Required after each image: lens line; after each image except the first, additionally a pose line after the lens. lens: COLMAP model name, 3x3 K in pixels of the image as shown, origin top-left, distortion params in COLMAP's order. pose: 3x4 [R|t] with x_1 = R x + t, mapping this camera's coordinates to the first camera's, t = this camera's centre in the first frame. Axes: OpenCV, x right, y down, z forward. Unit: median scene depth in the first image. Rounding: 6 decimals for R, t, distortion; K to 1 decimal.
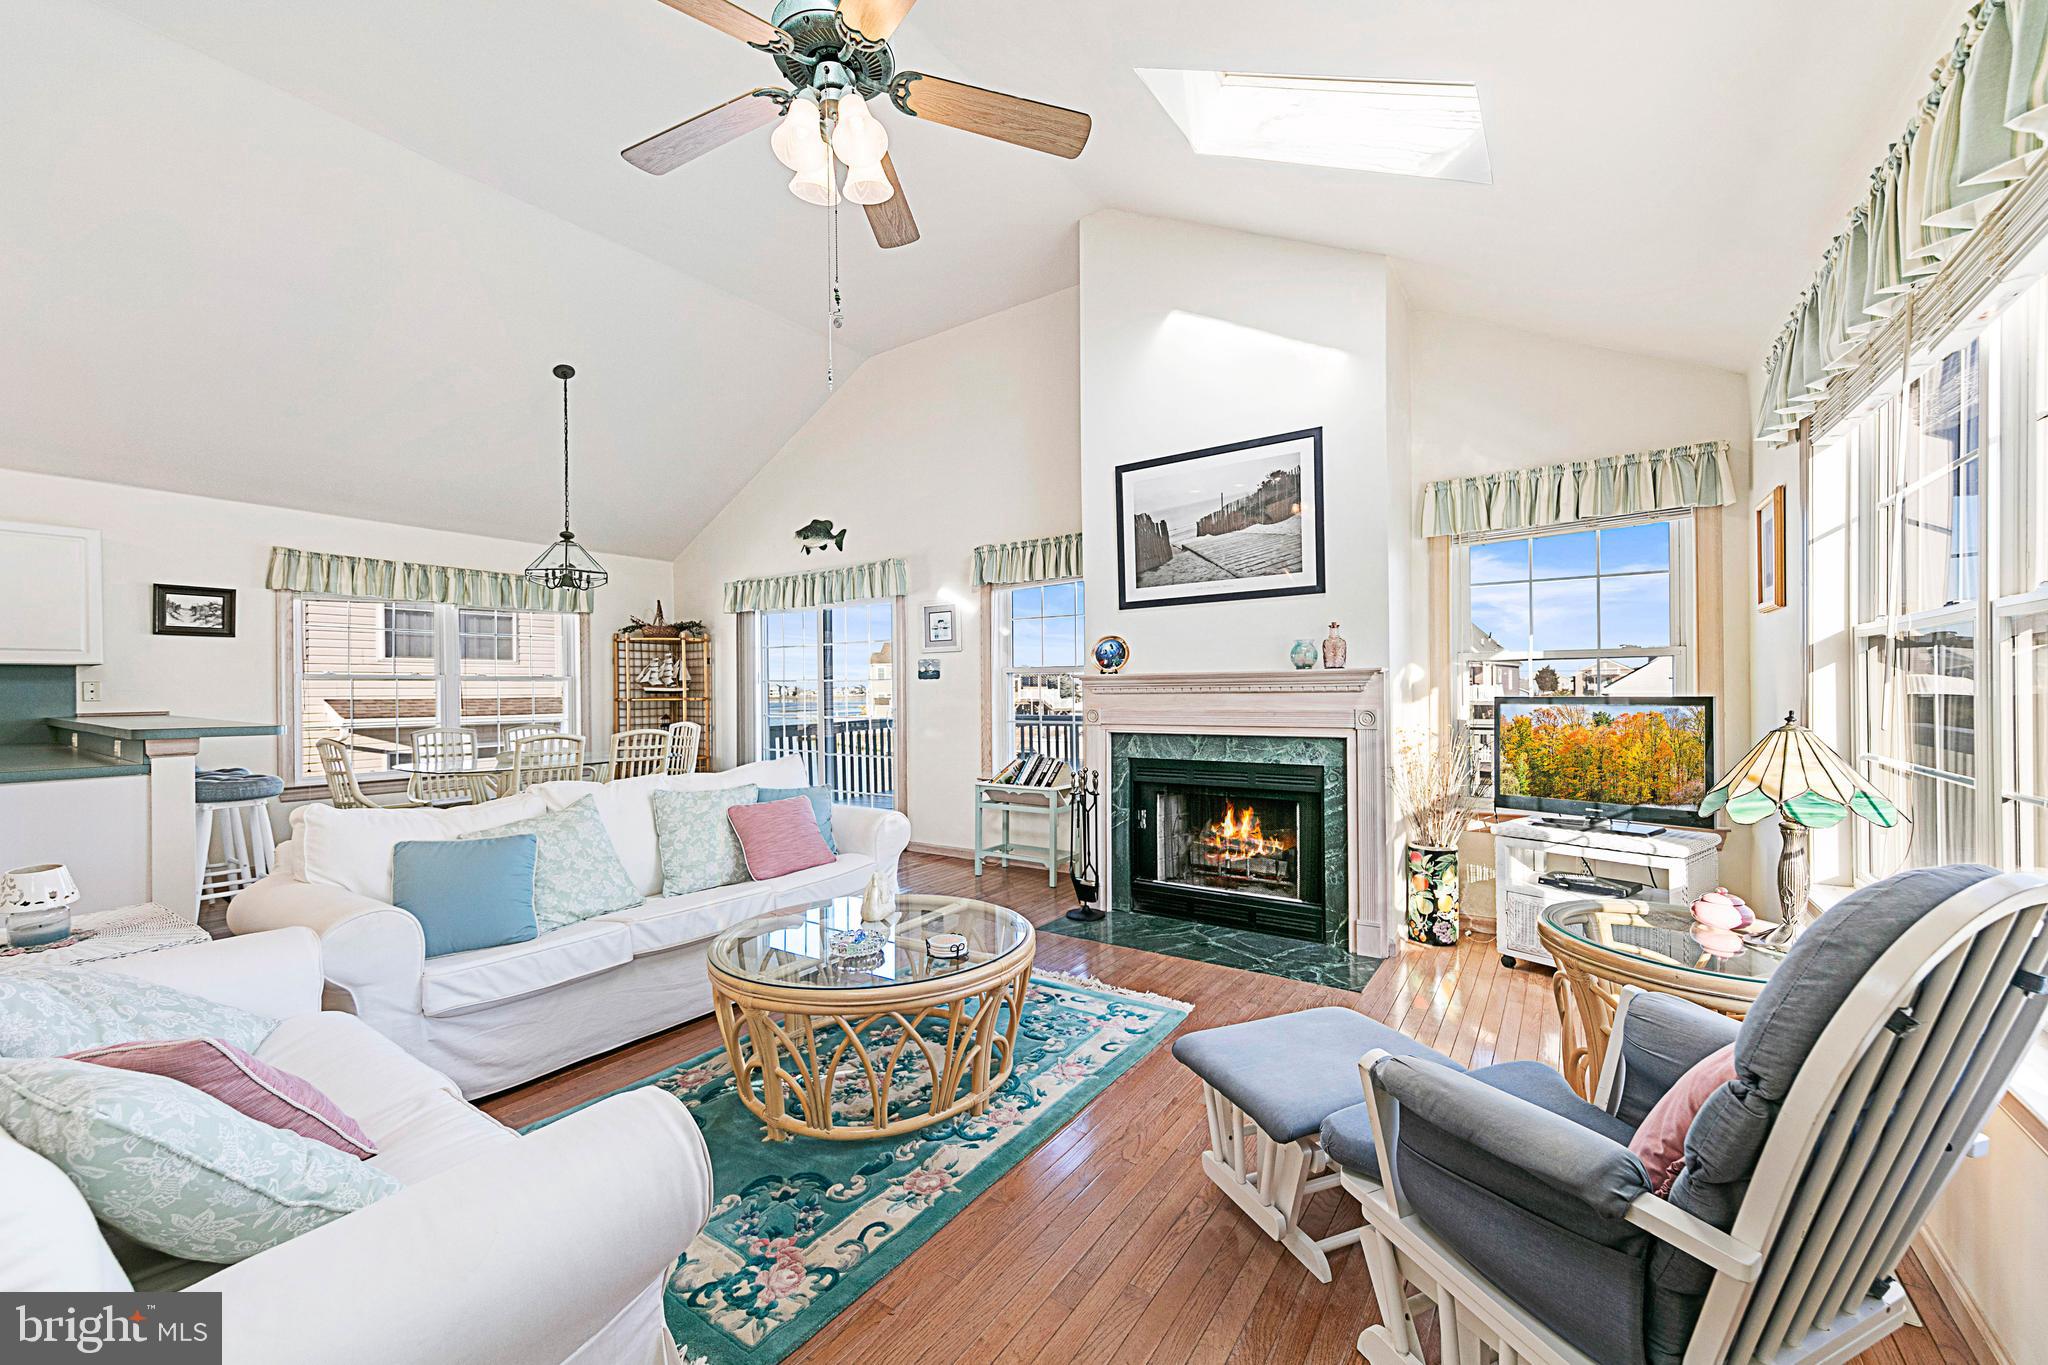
lens RADIAL K [[795.0, 0, 1042.5], [0, 795.0, 688.0], [0, 0, 1]] dist [0.007299, -0.000696]
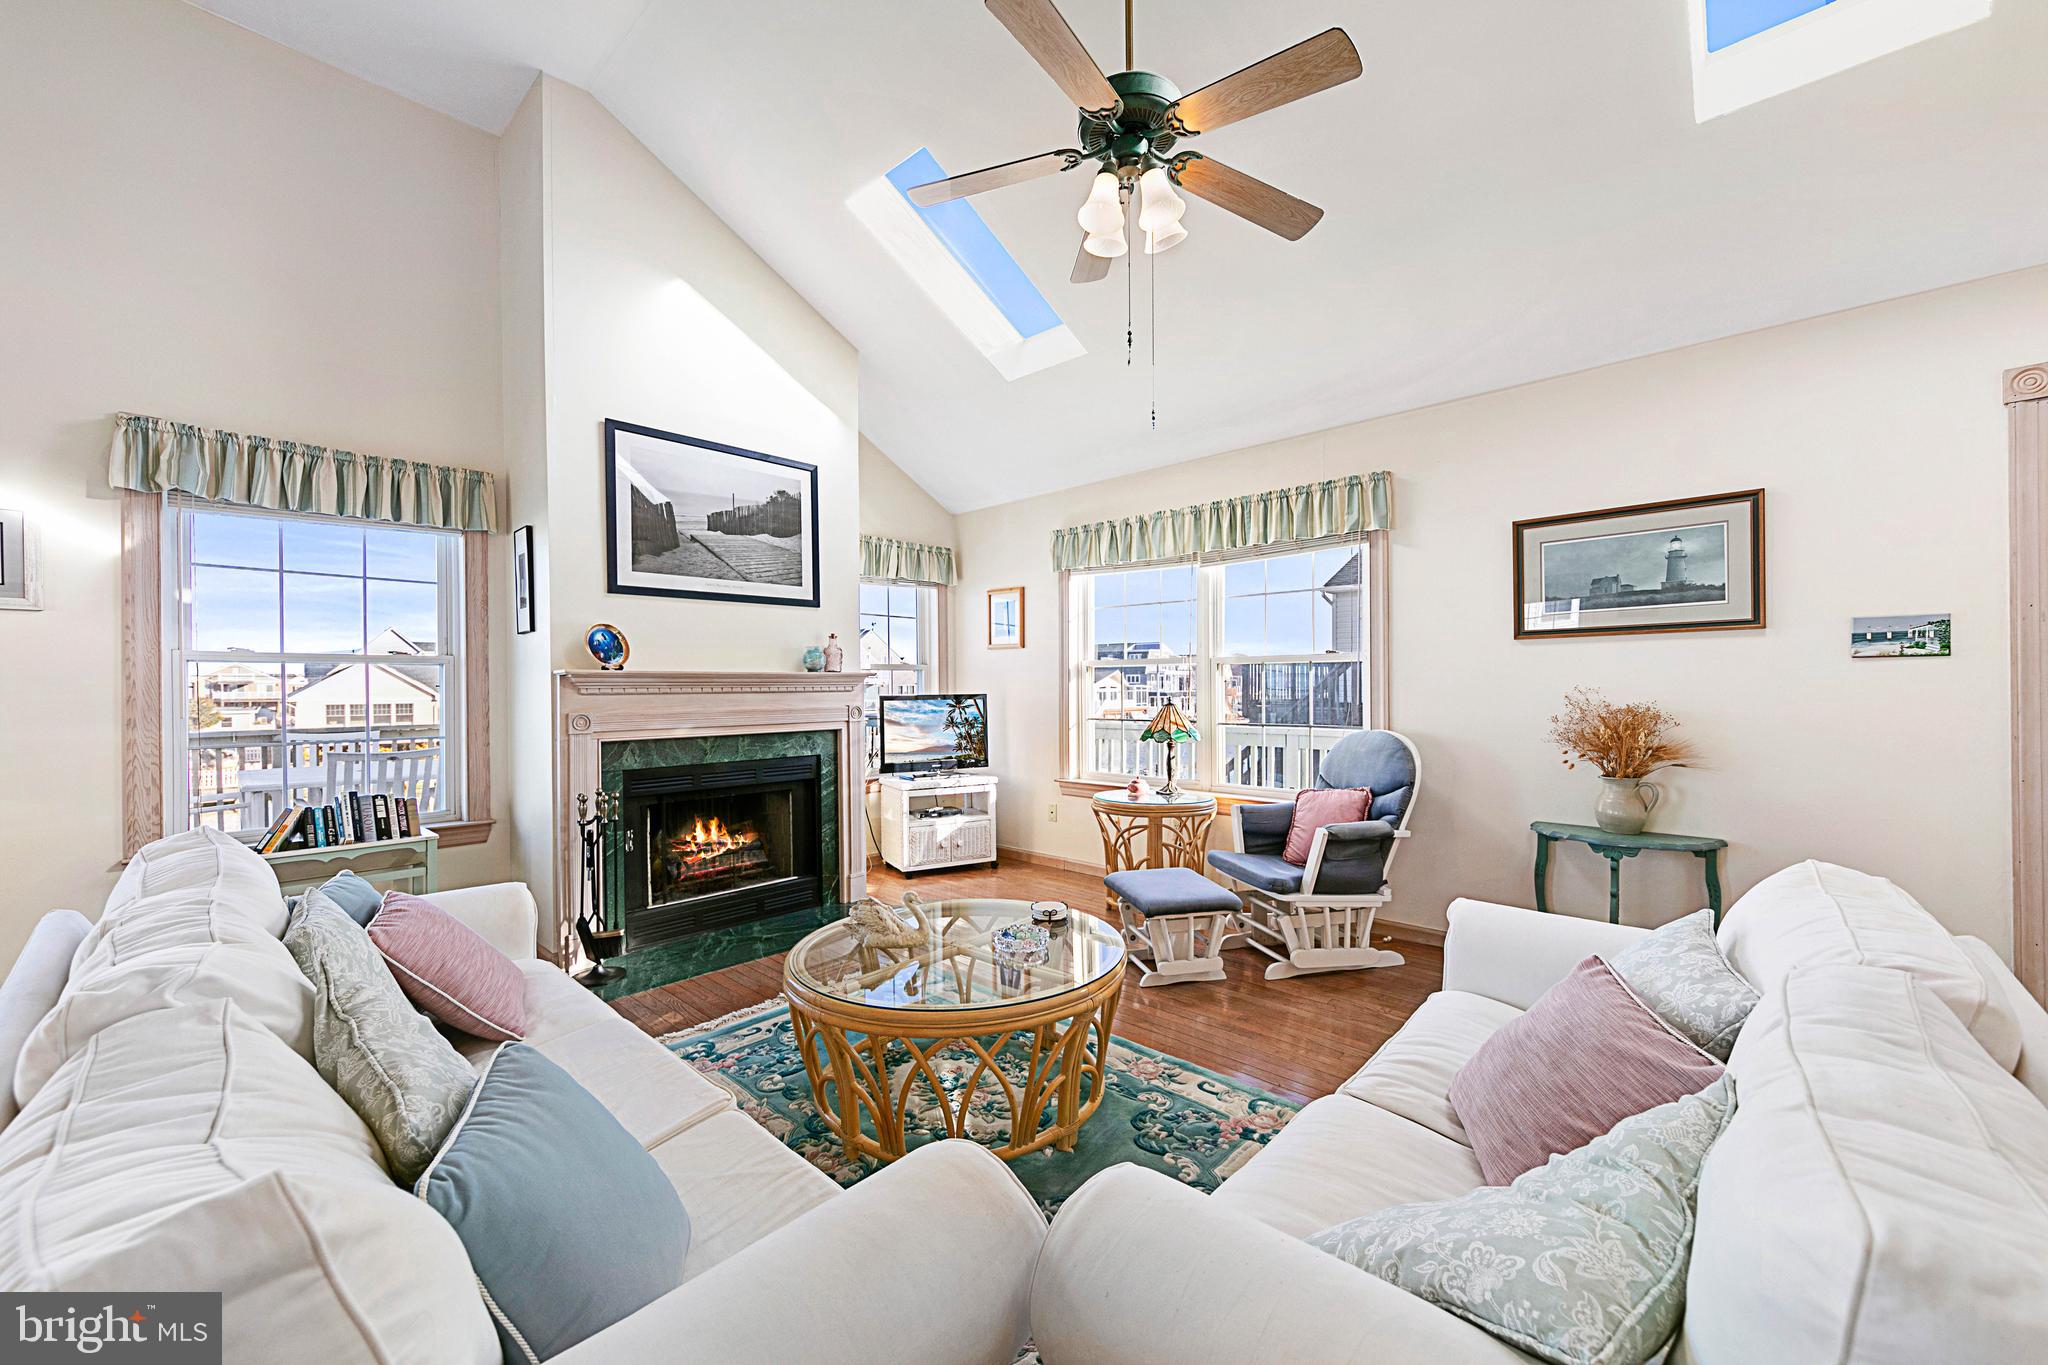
lens RADIAL K [[795.0, 0, 1031.9], [0, 795.0, 689.2], [0, 0, 1]] dist [0.007299, -0.000696]
pose [[0.146091, 0.006461, 0.989250, -0.665663], [0.002595, 0.999973, -0.006914, 0.008571], [-0.989268, 0.003577, 0.146070, 0.450374]]
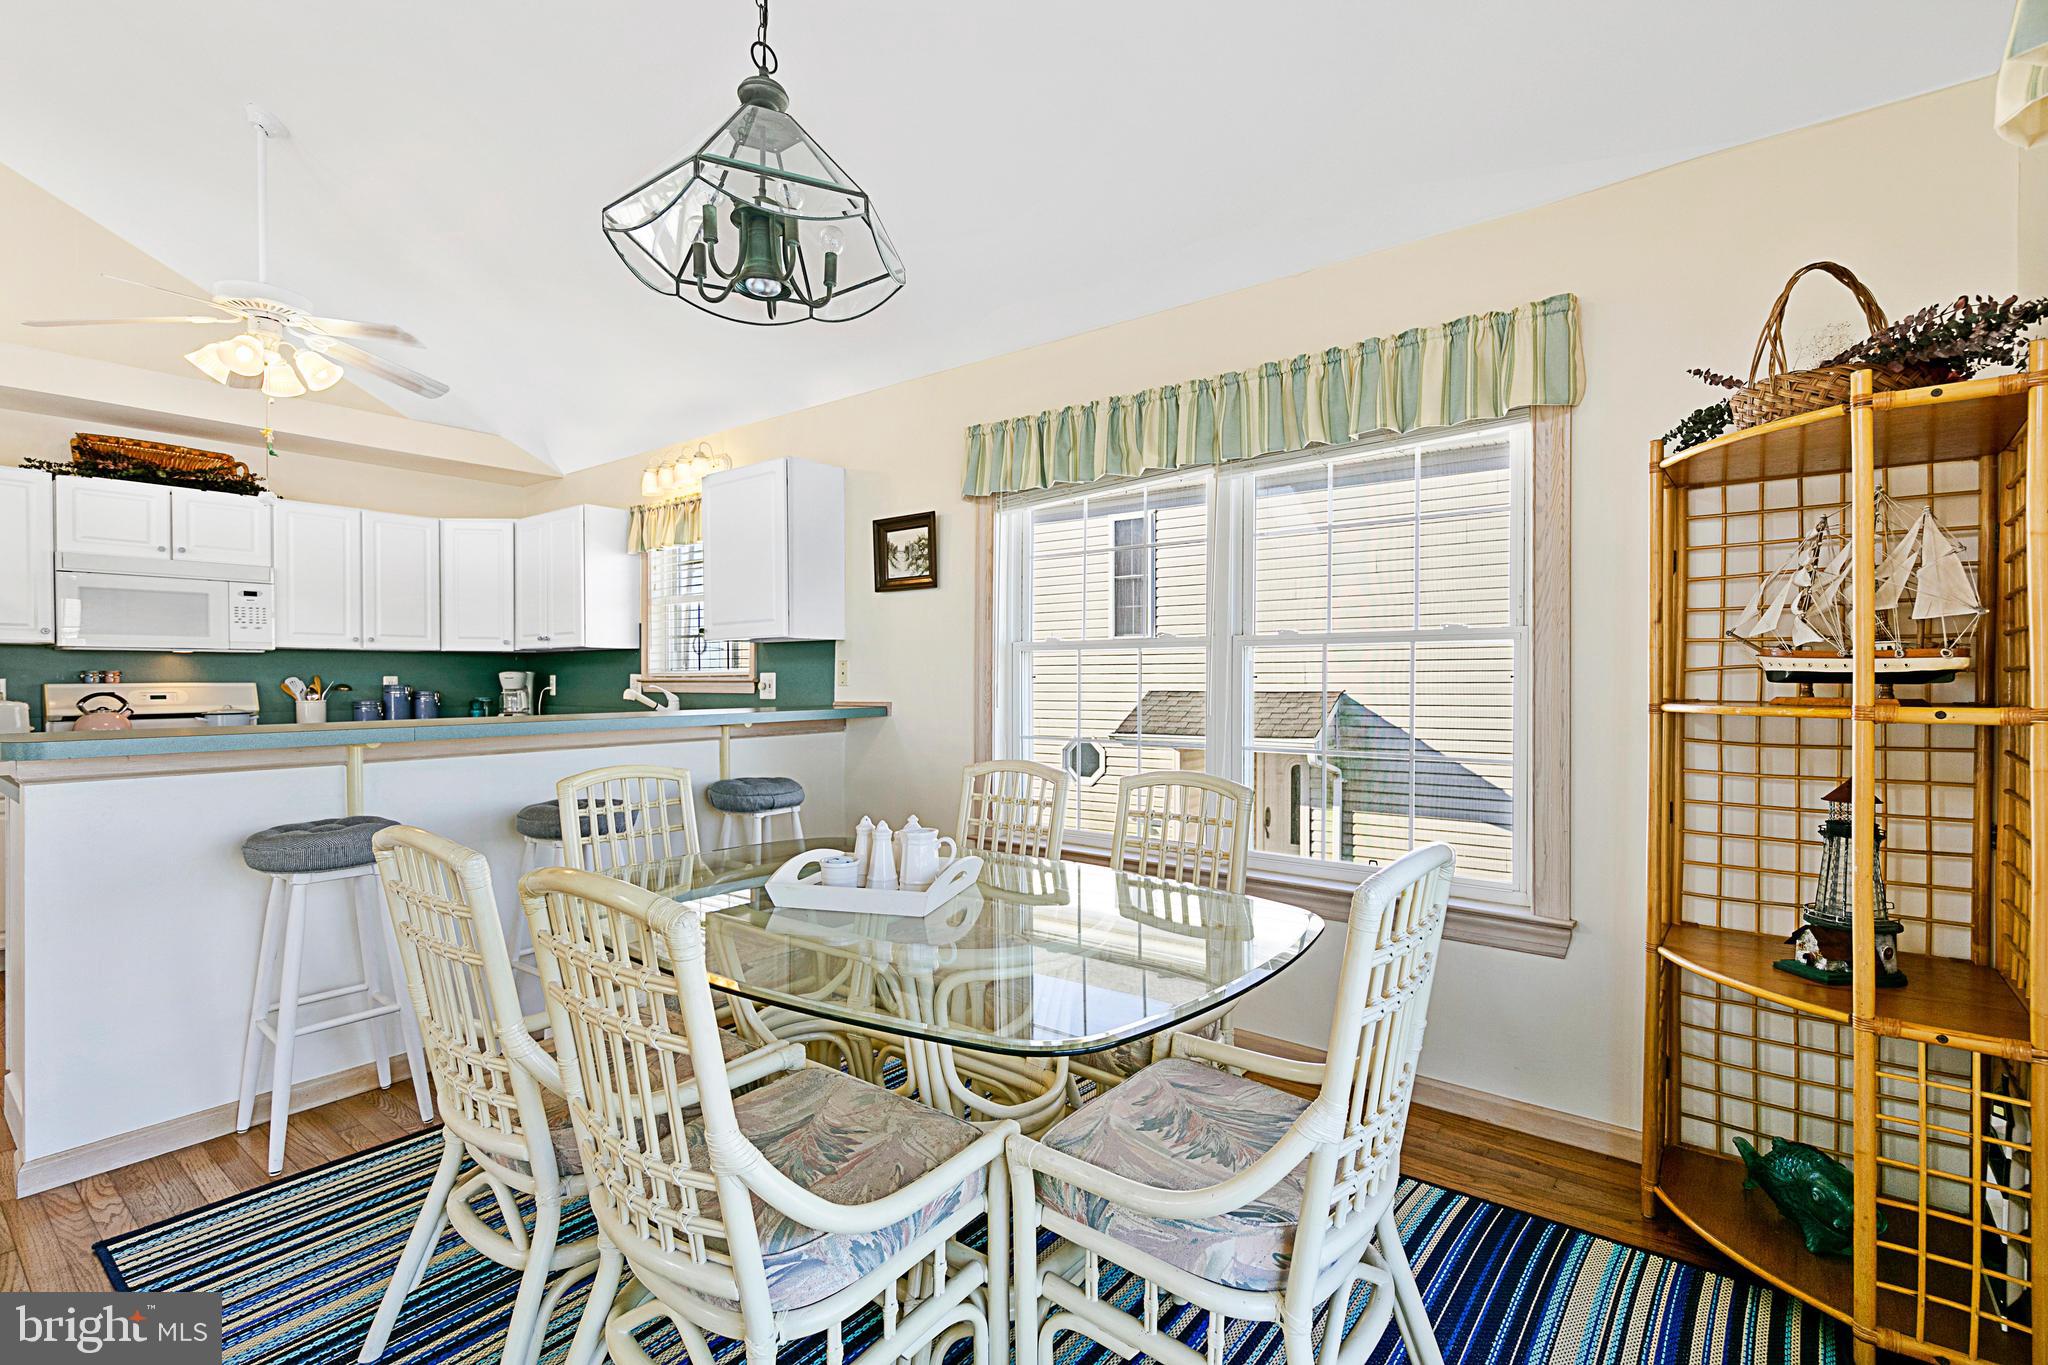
lens RADIAL K [[925.2, 0, 1023.5], [0, 925.2, 689.7], [0, 0, 1]] dist [0.010302, -0.001947]
pose [[-0.059065, 0.017934, -0.998093, -0.350144], [0.004276, 0.999834, 0.017712, 0.005459], [0.998245, -0.003222, -0.059132, 1.364480]]
